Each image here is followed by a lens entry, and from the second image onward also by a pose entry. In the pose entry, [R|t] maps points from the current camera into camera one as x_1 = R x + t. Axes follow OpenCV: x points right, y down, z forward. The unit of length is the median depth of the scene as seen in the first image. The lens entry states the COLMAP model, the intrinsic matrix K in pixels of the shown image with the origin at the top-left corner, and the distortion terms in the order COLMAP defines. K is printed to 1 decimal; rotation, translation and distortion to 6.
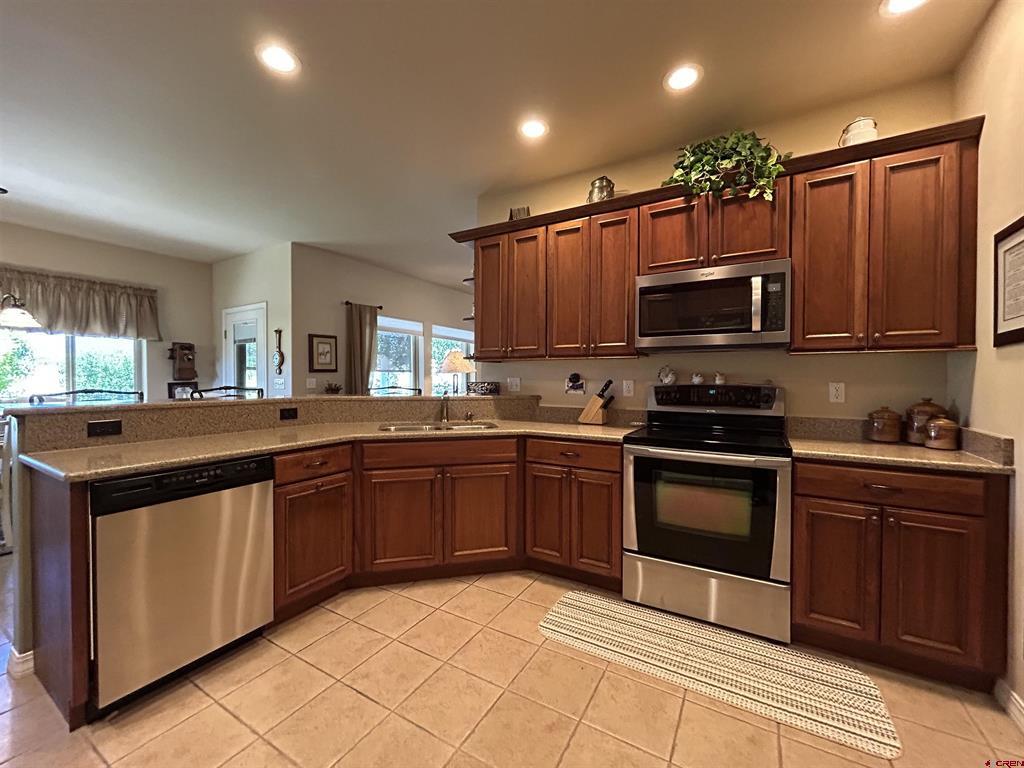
lens RADIAL K [[415.4, 0, 512.0], [0, 415.4, 384.0], [0, 0, 1]] dist [0.000347, 0.000797]
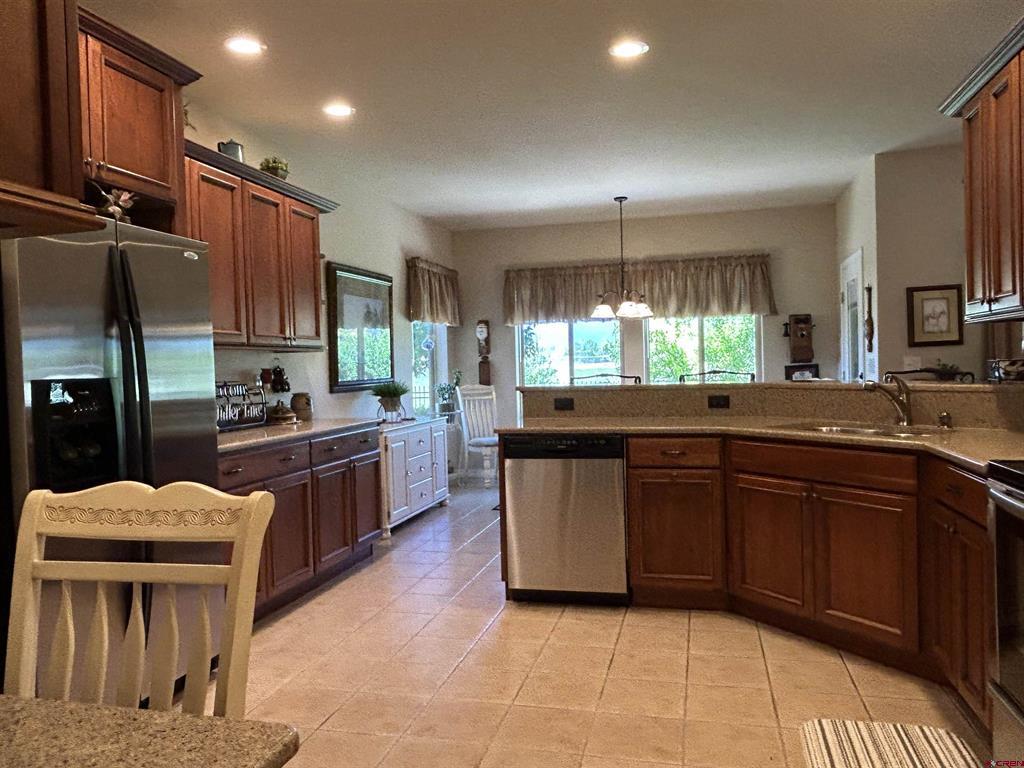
lens RADIAL K [[766.1, 0, 511.2], [0, 766.1, 382.0], [0, 0, 1]] dist [-0.000180, -0.000260]
pose [[0.283030, 0.010021, -0.959059, 0.799783], [0.012395, 0.999824, 0.014105, 0.002556], [0.959031, -0.015879, 0.282856, 0.120833]]
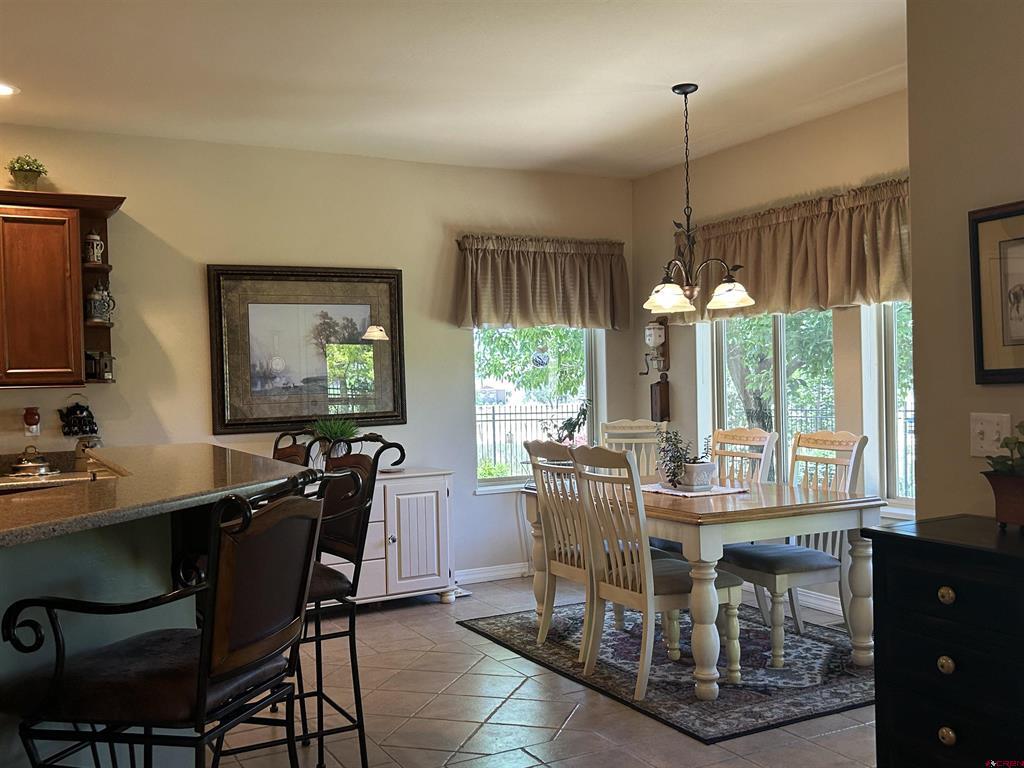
lens RADIAL K [[993.6, 0, 512.0], [0, 993.6, 384.0], [0, 0, 1]] dist [0.005429, 0.000279]
pose [[-0.520194, 0.015251, -0.853912, 0.157559], [0.012259, 0.999871, 0.010390, -0.061645], [0.853960, -0.005063, -0.520313, 1.780312]]
